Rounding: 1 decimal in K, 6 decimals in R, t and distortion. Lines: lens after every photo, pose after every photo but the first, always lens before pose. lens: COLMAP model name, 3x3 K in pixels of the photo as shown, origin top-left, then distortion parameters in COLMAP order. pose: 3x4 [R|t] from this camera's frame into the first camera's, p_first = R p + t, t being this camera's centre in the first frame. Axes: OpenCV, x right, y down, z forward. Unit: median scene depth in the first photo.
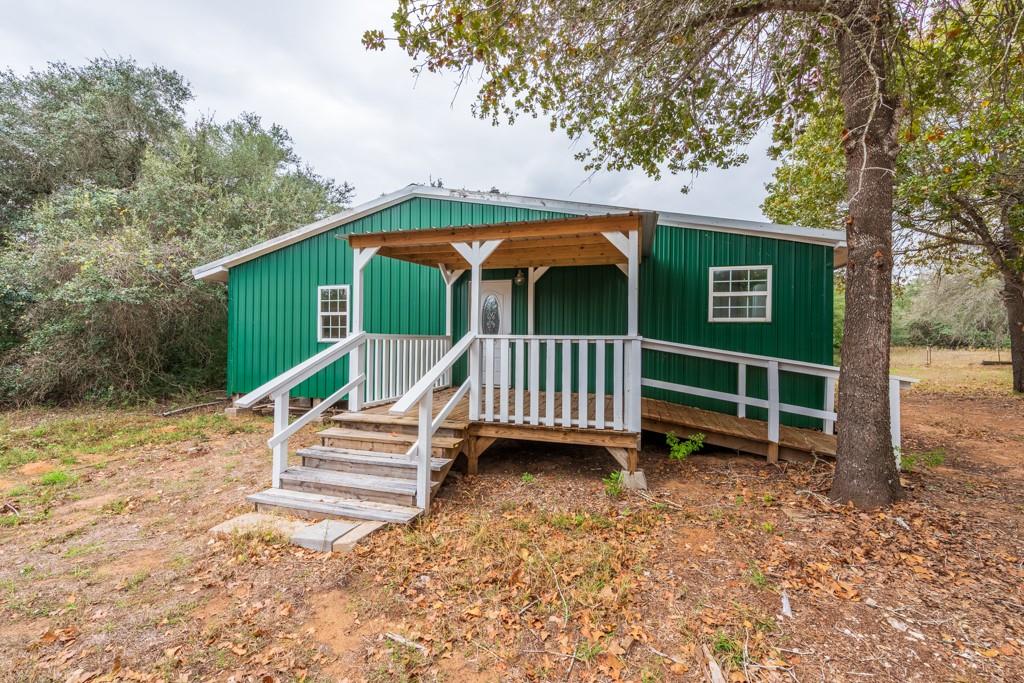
lens RADIAL K [[406.9, 0, 520.4], [0, 406.9, 341.5], [0, 0, 1]] dist [0.013722, -0.000301]
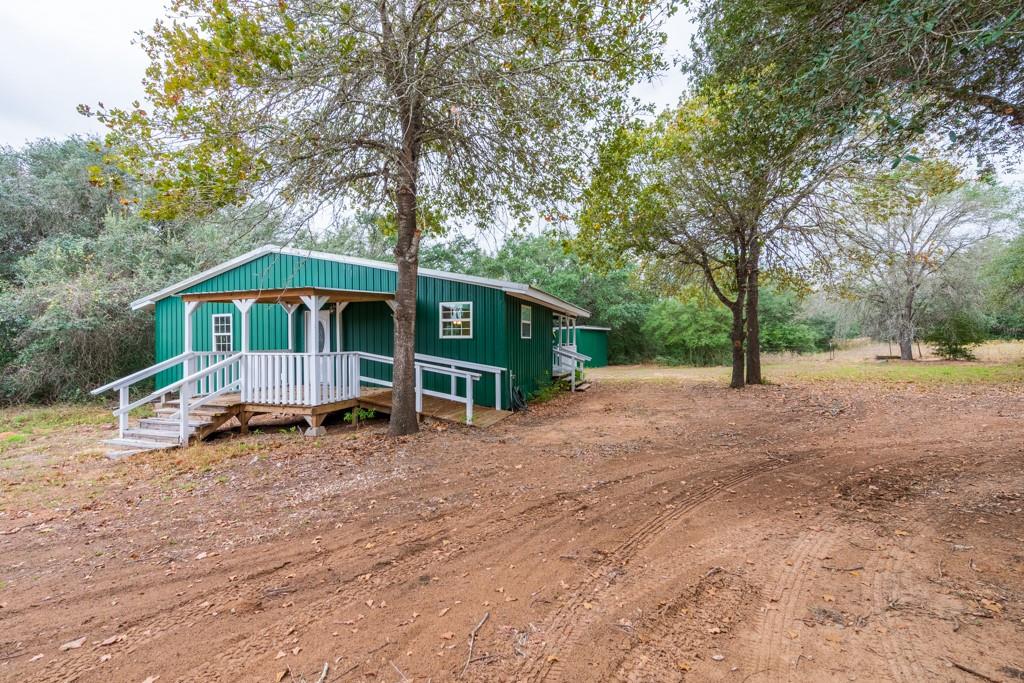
lens RADIAL K [[406.9, 0, 504.8], [0, 406.9, 342.9], [0, 0, 1]] dist [0.013722, -0.000301]
pose [[0.999098, -0.018931, -0.038011, 0.643317], [0.018980, 0.999819, 0.000933, -0.024019], [0.037987, -0.001653, 0.999277, -0.423896]]
